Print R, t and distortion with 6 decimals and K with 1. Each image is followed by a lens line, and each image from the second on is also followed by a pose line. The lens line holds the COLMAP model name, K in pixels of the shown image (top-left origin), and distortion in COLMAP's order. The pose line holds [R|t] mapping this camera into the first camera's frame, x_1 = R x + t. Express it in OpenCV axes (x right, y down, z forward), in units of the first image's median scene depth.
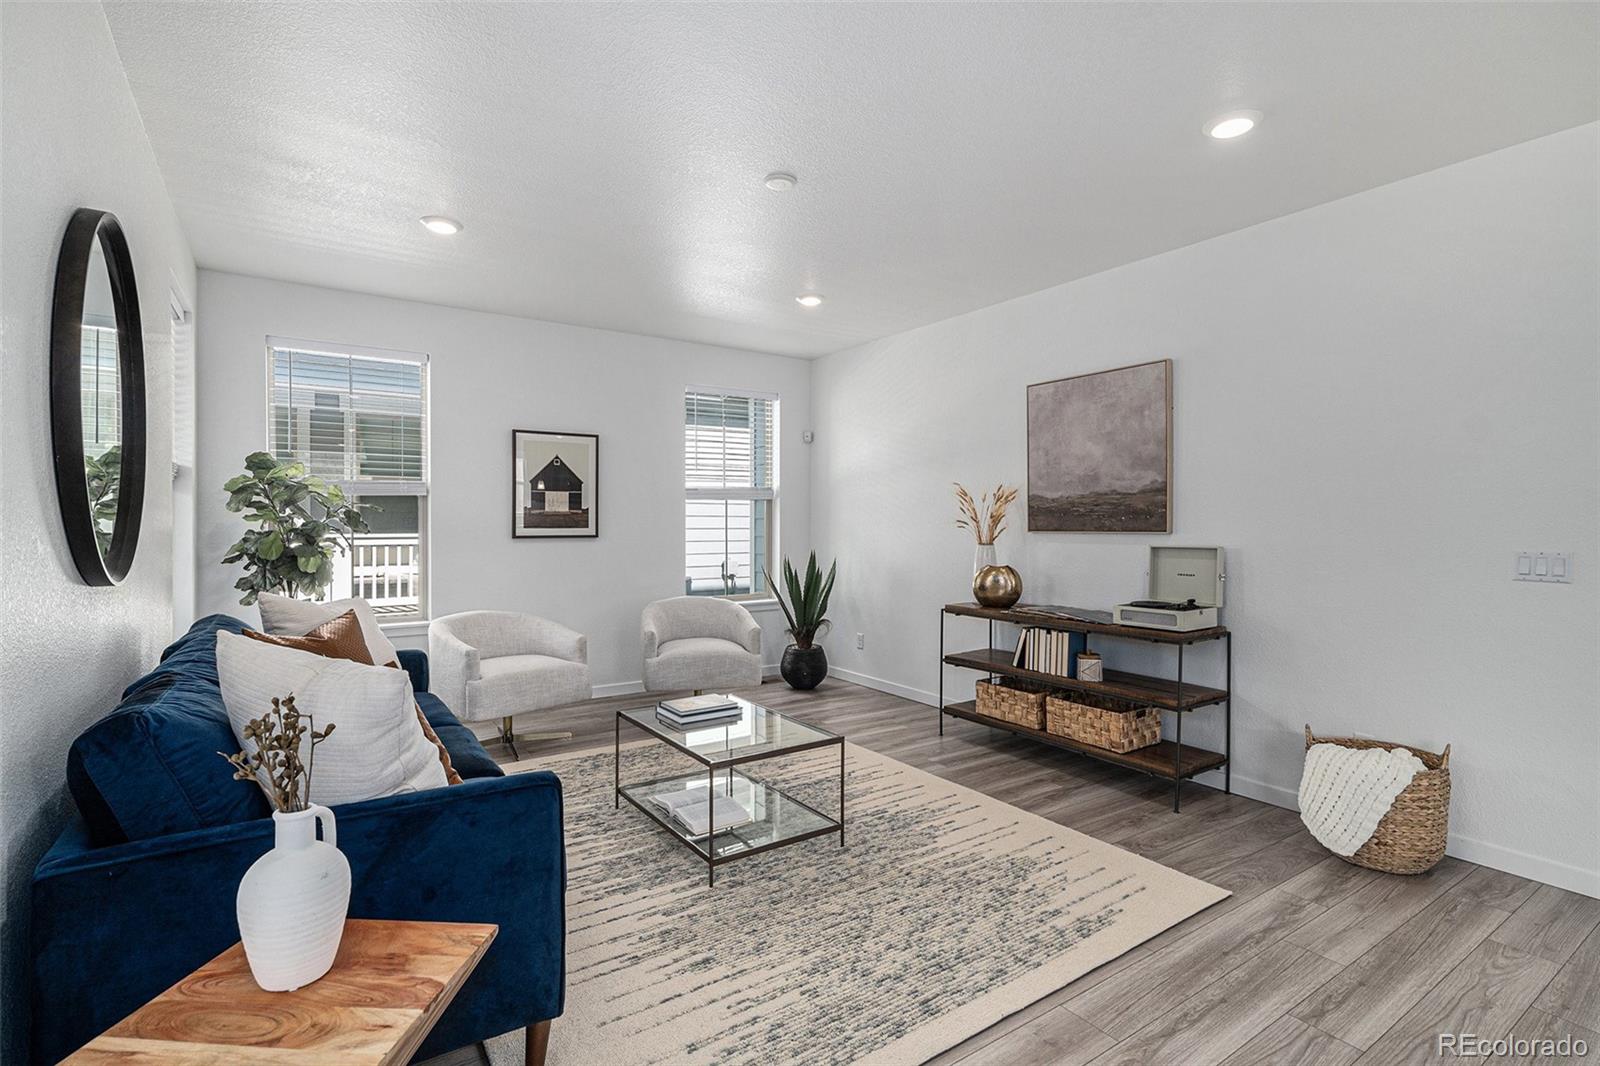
lens RADIAL K [[764.2, 0, 797.3], [0, 764.2, 529.0], [0, 0, 1]] dist [0.004833, 0.000194]
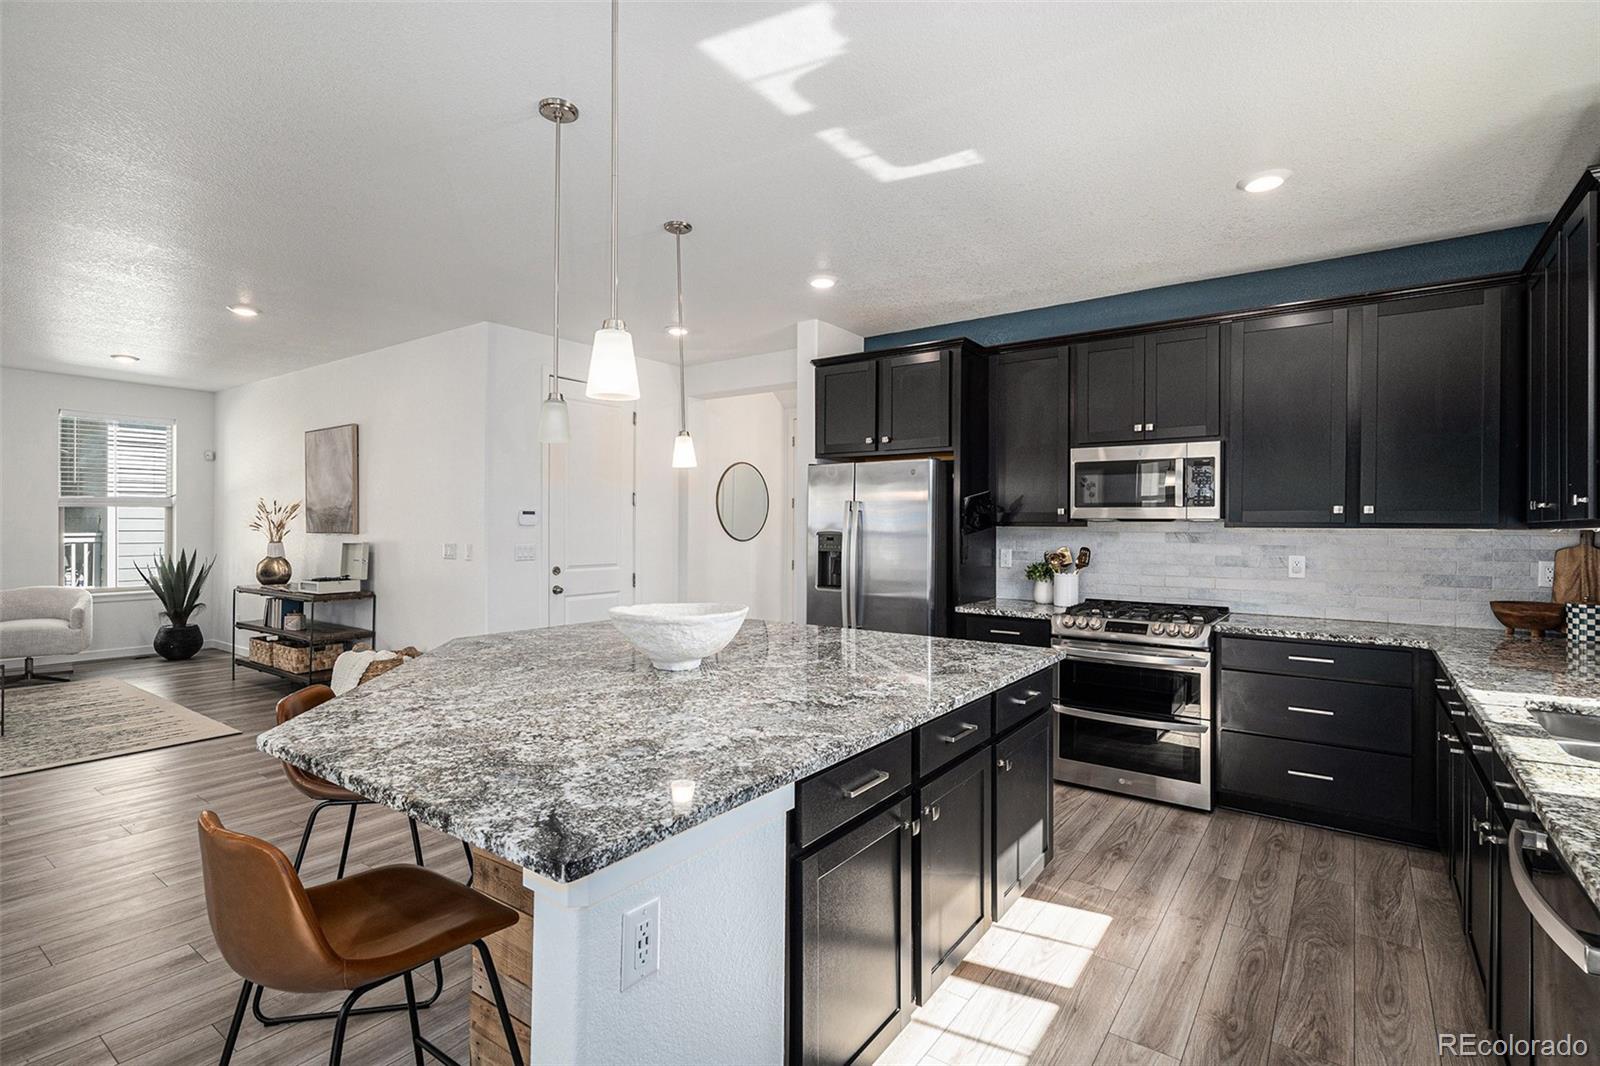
lens RADIAL K [[764.2, 0, 803.2], [0, 764.2, 533.7], [0, 0, 1]] dist [0.004833, 0.000194]
pose [[0.937004, 0.007831, 0.349230, 0.685552], [-0.006229, 0.999964, -0.005709, 0.005878], [-0.349262, 0.003174, 0.937020, -0.680728]]
